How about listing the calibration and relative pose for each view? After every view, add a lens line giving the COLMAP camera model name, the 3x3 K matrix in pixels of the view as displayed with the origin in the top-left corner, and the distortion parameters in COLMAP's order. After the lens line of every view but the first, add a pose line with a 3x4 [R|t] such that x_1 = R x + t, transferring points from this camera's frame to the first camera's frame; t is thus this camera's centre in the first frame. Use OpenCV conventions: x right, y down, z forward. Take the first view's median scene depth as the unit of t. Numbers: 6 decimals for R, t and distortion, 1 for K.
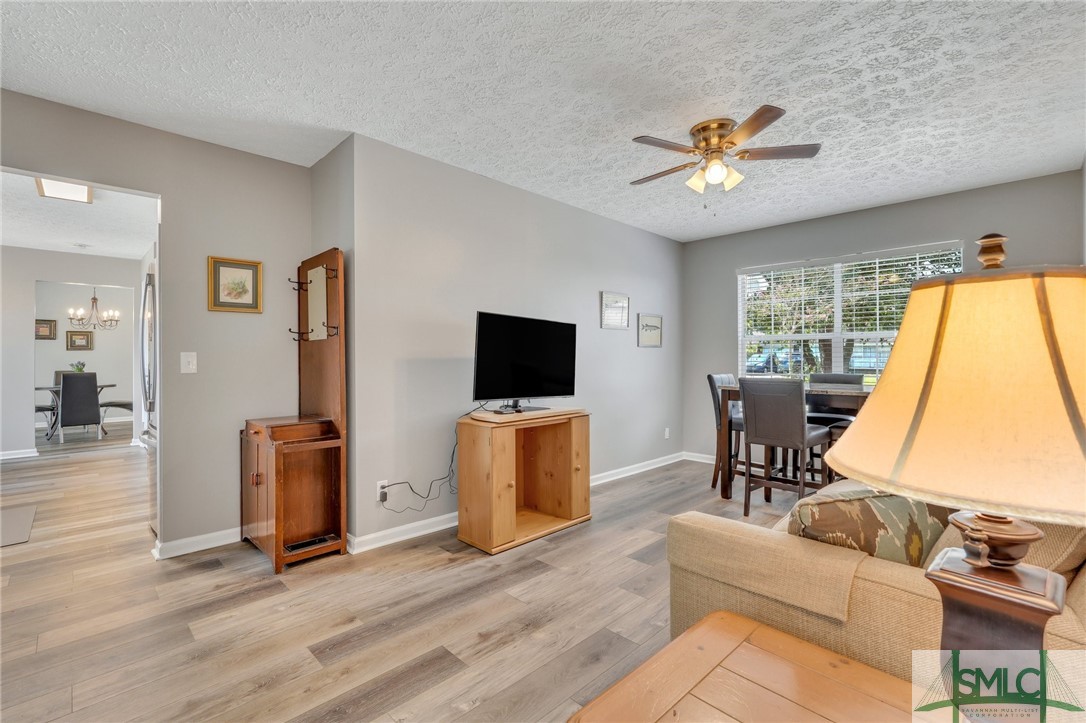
lens RADIAL K [[486.1, 0, 546.0], [0, 486.1, 357.1], [0, 0, 1]] dist [0.000586, 0.000273]
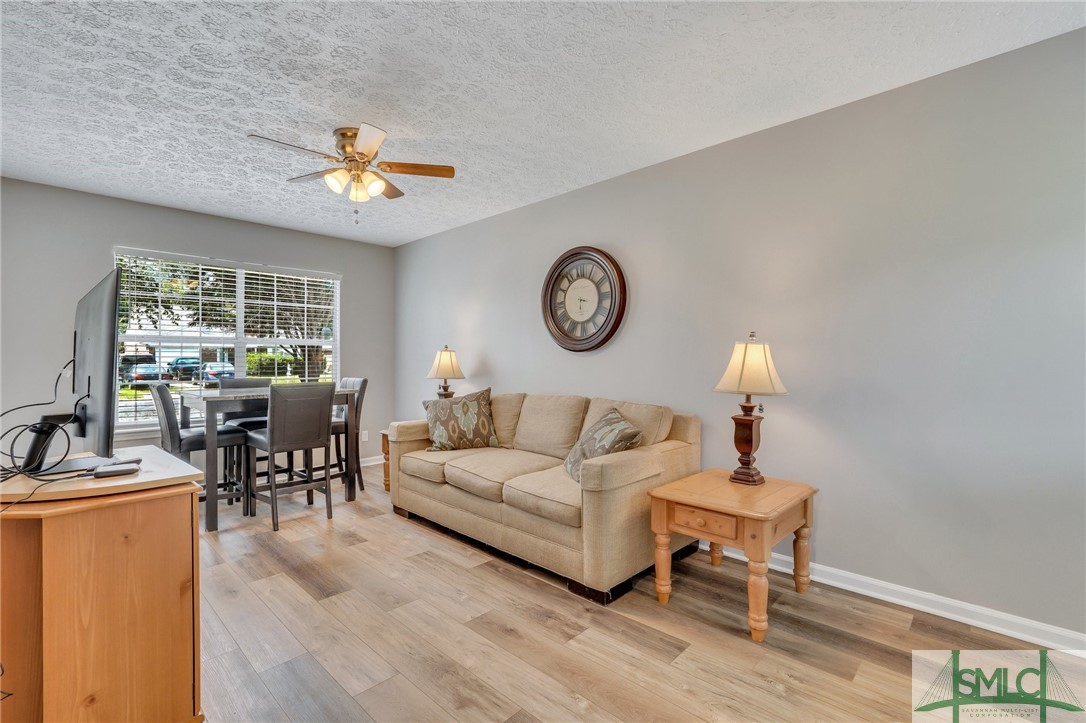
lens RADIAL K [[486.5, 0, 543.5], [0, 486.5, 361.6], [0, 0, 1]] dist [-0.000731, 0.000172]
pose [[-0.027247, -0.001833, 0.999627, -0.661546], [0.001854, 0.999997, 0.001884, -0.001981], [-0.999627, 0.001904, -0.027243, 0.619090]]
